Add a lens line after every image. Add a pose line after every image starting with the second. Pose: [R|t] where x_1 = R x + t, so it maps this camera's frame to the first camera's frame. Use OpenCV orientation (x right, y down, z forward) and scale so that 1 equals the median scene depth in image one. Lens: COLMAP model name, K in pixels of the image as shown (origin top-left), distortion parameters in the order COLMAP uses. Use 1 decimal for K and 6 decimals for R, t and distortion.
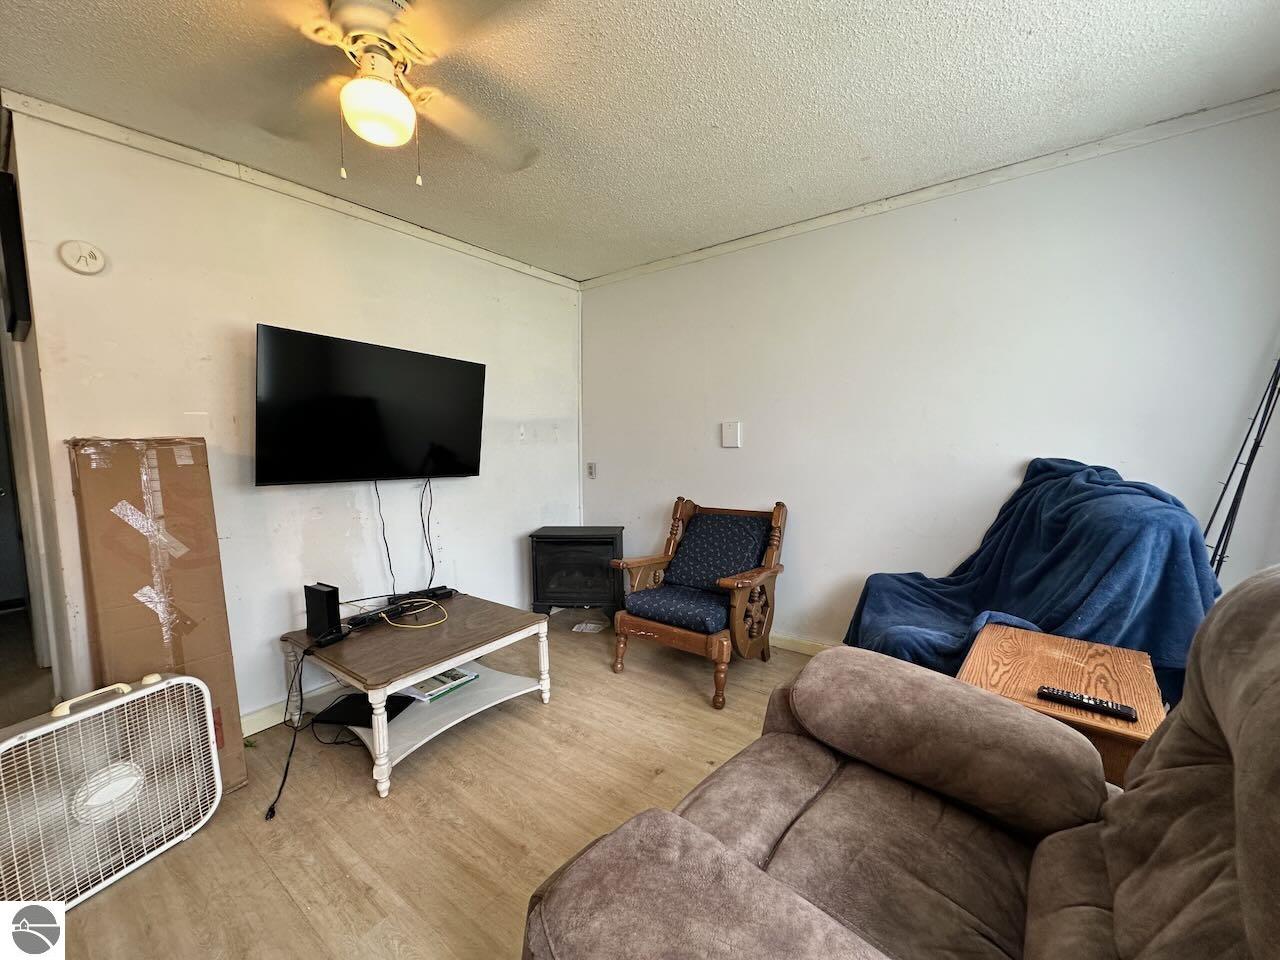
lens RADIAL K [[510.2, 0, 637.9], [0, 510.2, 479.0], [0, 0, 1]] dist [-0.004045, 0.000598]
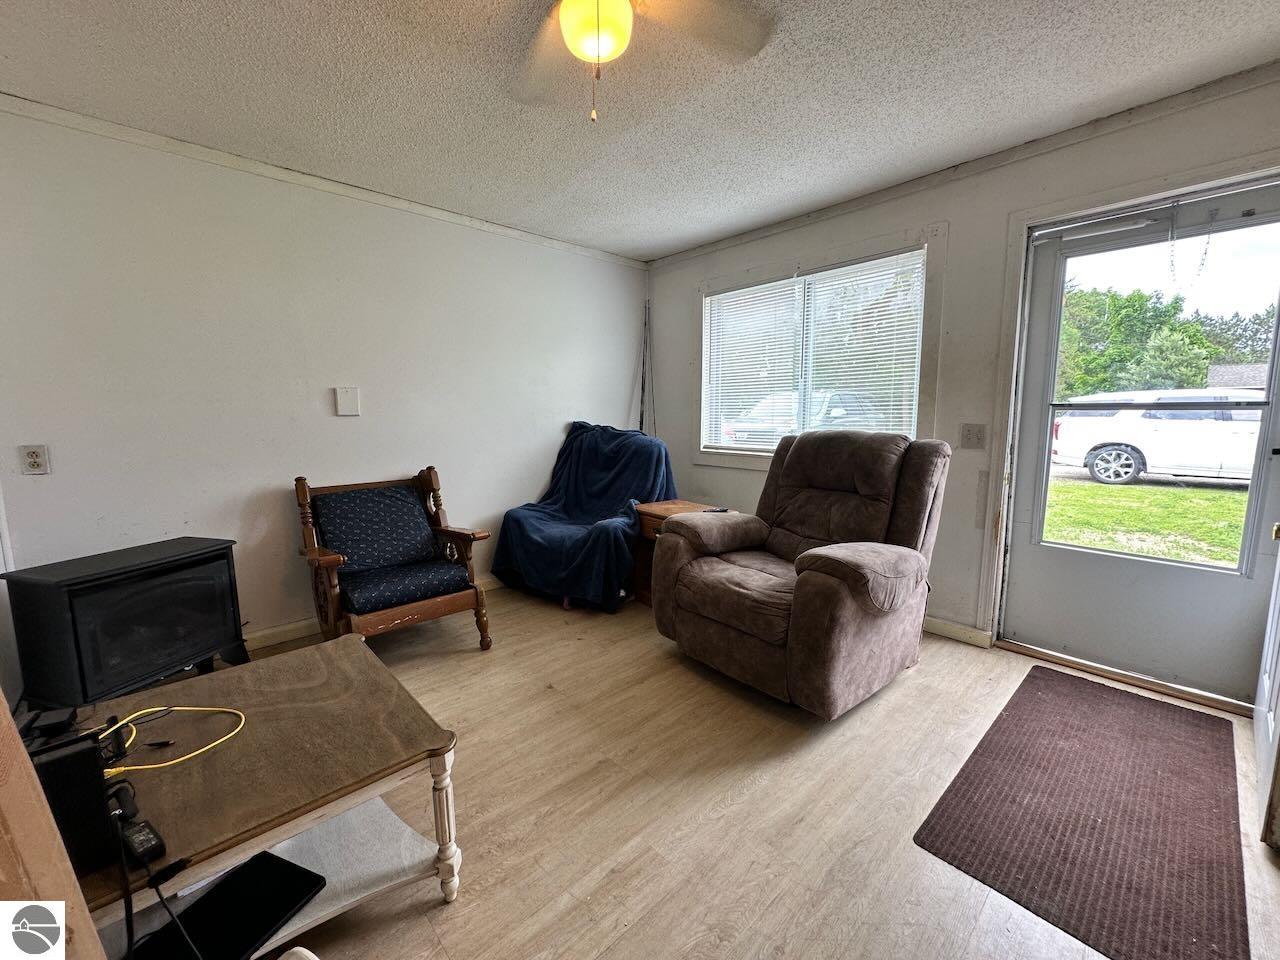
lens RADIAL K [[510.2, 0, 635.1], [0, 510.2, 480.6], [0, 0, 1]] dist [-0.004045, 0.000598]
pose [[0.176542, -0.112385, 0.977856, -0.823773], [0.074935, 0.992112, 0.100495, -0.001211], [-0.981437, 0.055534, 0.183571, 0.452628]]
